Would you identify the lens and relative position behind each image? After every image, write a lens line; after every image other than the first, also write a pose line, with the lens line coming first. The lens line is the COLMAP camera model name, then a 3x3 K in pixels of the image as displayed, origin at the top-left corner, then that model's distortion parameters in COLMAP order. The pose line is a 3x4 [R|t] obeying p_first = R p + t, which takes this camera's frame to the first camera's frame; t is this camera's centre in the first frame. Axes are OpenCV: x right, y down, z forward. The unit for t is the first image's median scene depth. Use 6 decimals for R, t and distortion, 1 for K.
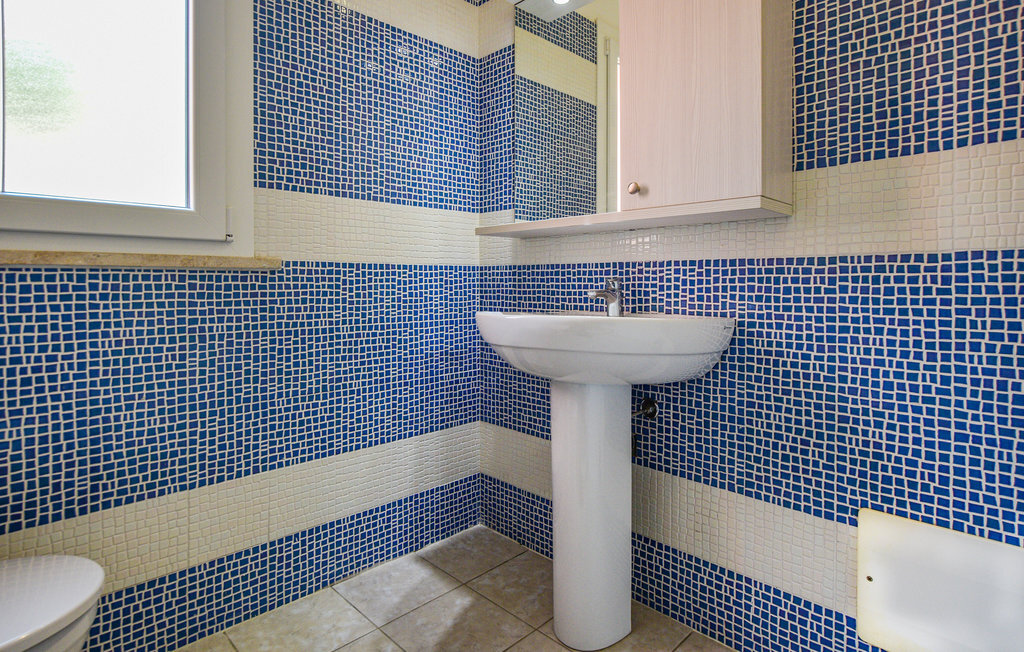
lens RADIAL K [[528.7, 0, 457.7], [0, 528.7, 311.1], [0, 0, 1]] dist [-0.015305, 0.000087]
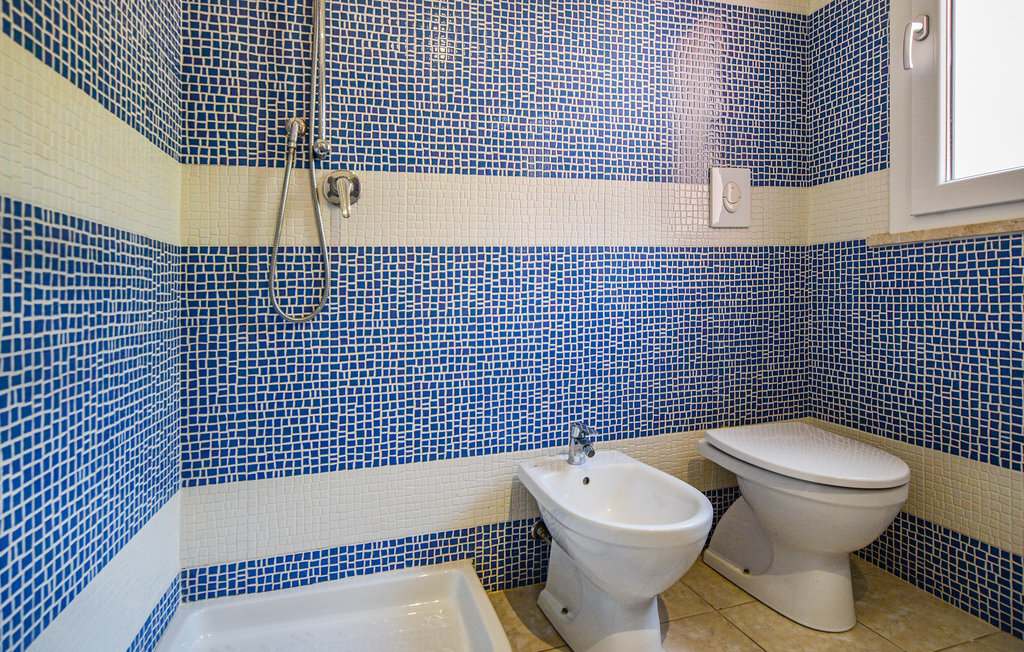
lens RADIAL K [[527.0, 0, 513.0], [0, 527.0, 291.4], [0, 0, 1]] dist [-0.020693, -0.000032]
pose [[0.902129, 0.004782, -0.431441, 0.308057], [-0.007558, 0.999960, -0.004721, -0.013837], [0.431401, 0.007520, 0.902129, 0.274839]]
